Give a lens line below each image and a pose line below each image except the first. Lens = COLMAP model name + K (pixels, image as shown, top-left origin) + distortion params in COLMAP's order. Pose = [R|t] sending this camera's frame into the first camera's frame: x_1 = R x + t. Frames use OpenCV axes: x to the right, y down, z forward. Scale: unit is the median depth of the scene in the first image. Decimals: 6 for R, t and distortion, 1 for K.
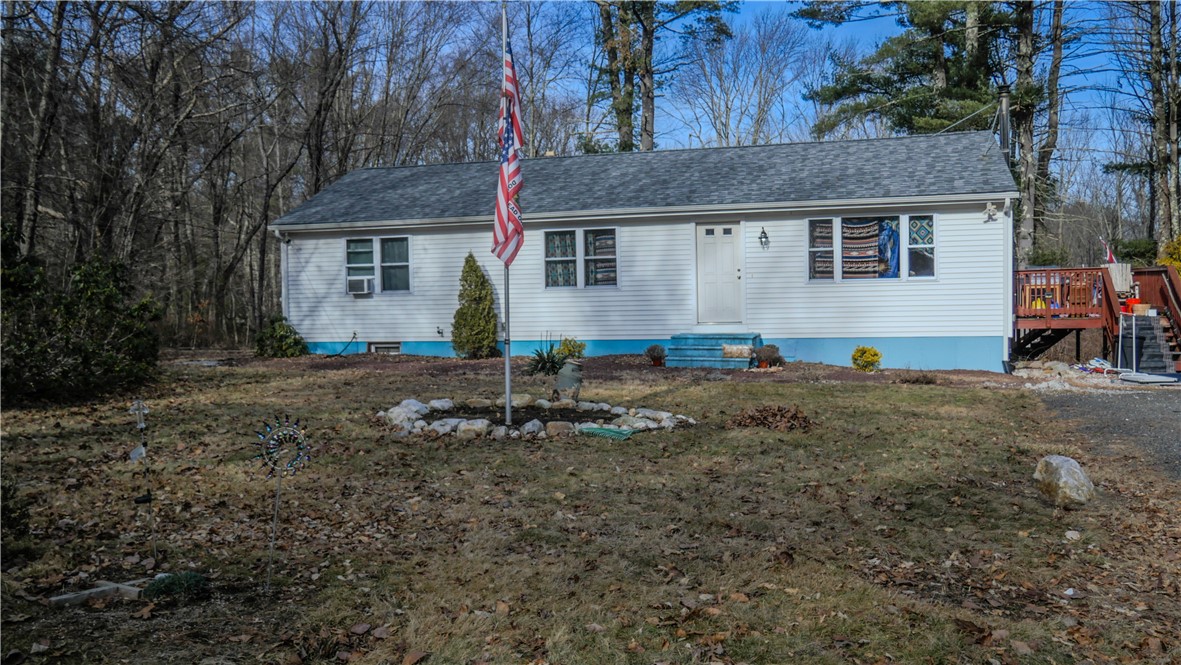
lens RADIAL K [[954.5, 0, 591.9], [0, 954.5, 330.8], [0, 0, 1]] dist [-0.044662, -0.007103]
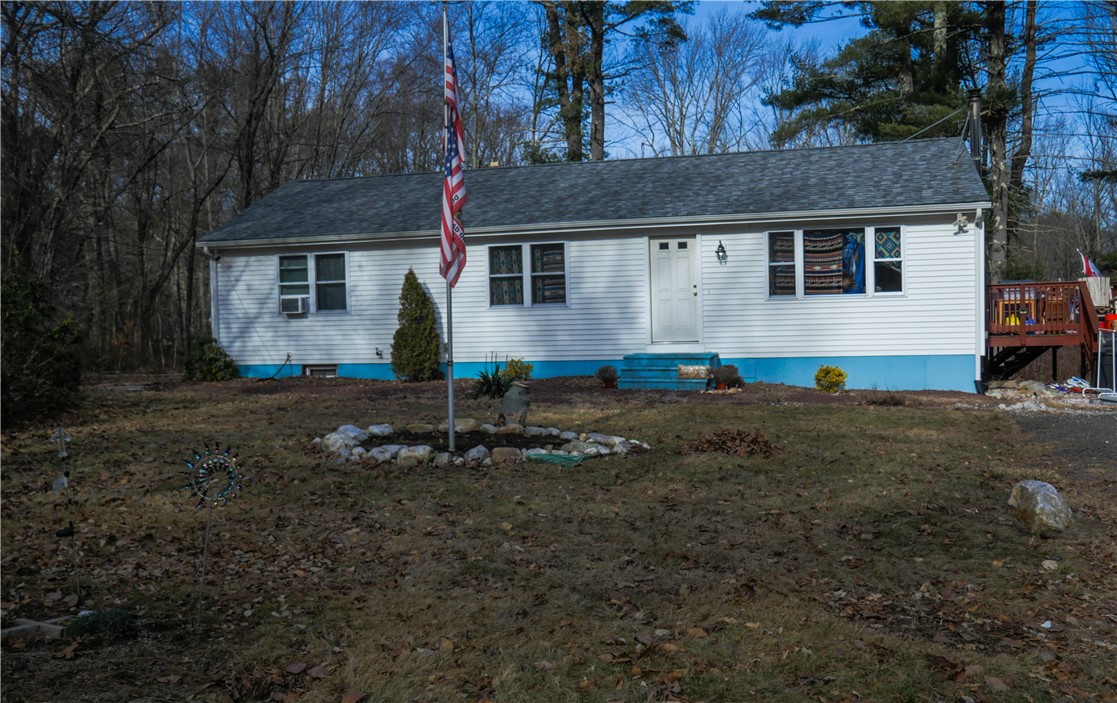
lens RADIAL K [[899.8, 0, 557.0], [0, 899.8, 353.9], [0, 0, 1]] dist [-0.039151, -0.002447]
pose [[0.999980, -0.005776, -0.002616, 0.019533], [0.005782, 0.999981, 0.002232, 0.000701], [0.002604, -0.002247, 0.999994, 0.109257]]
